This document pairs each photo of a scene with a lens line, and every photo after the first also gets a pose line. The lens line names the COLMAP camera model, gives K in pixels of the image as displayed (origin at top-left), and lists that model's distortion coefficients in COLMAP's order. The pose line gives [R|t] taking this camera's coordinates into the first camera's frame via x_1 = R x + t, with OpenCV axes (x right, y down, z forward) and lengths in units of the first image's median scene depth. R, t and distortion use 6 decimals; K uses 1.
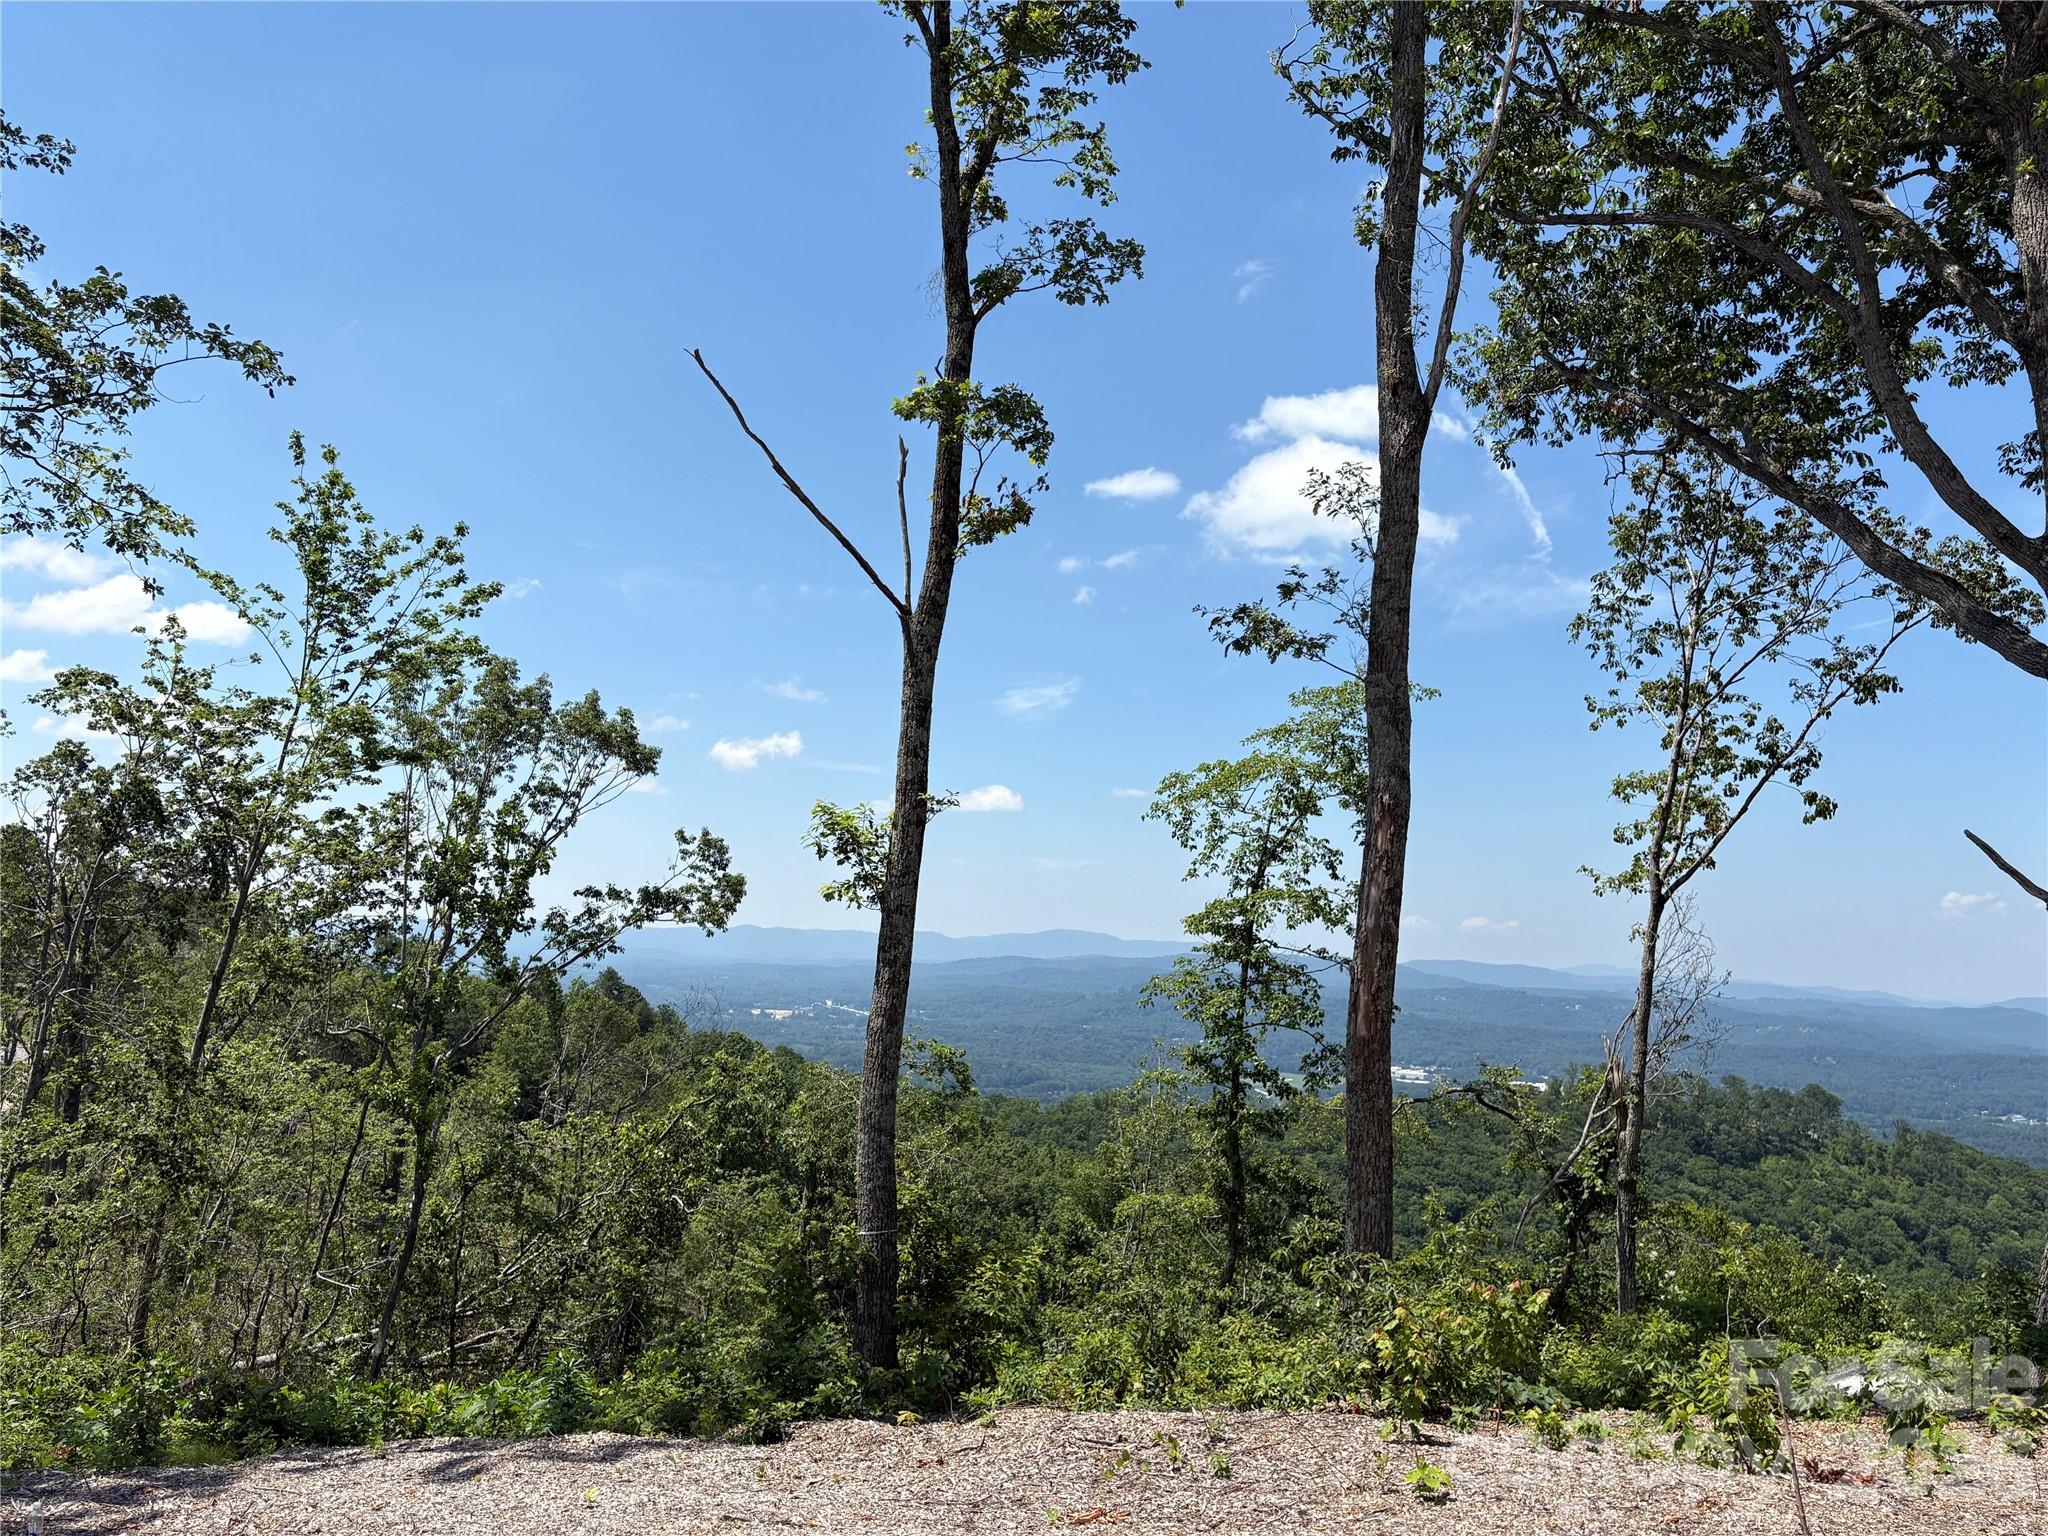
lens RADIAL K [[1607.5, 0, 1011.6], [0, 1607.5, 784.4], [0, 0, 1]] dist [0.055896, -0.047820]
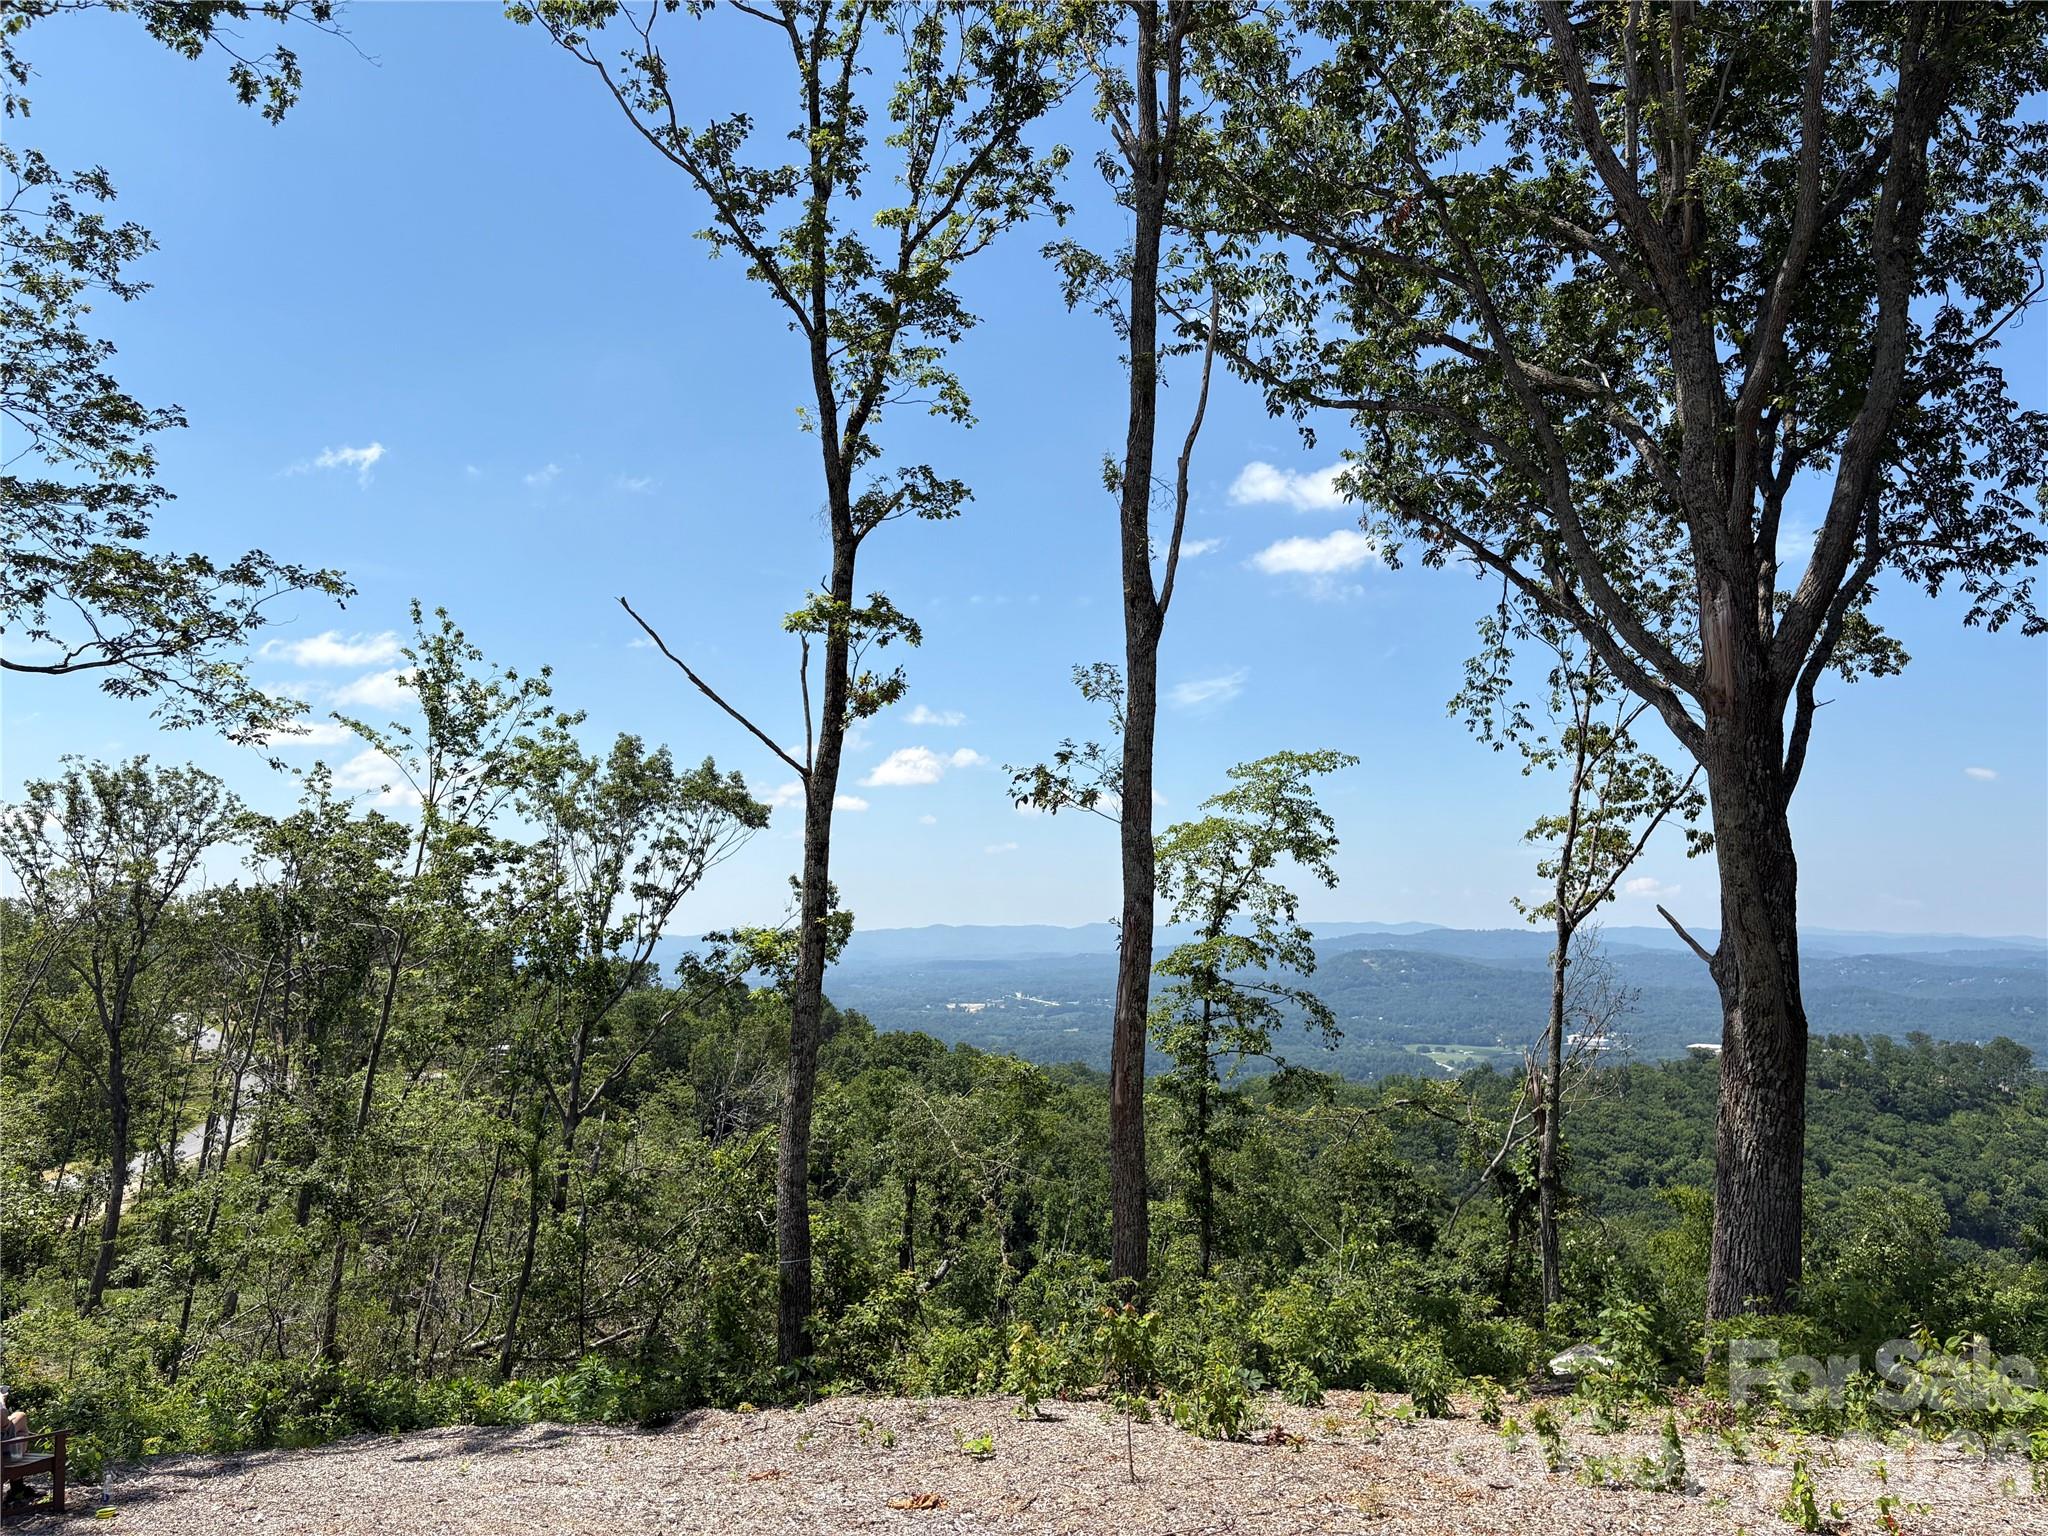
lens RADIAL K [[1543.6, 0, 1033.3], [0, 1543.6, 760.1], [0, 0, 1]] dist [0.052108, -0.053789]
pose [[0.993429, -0.058075, -0.098621, 0.134853], [0.056885, 0.998270, -0.014838, -0.050784], [0.099312, 0.009130, 0.995014, -0.121315]]
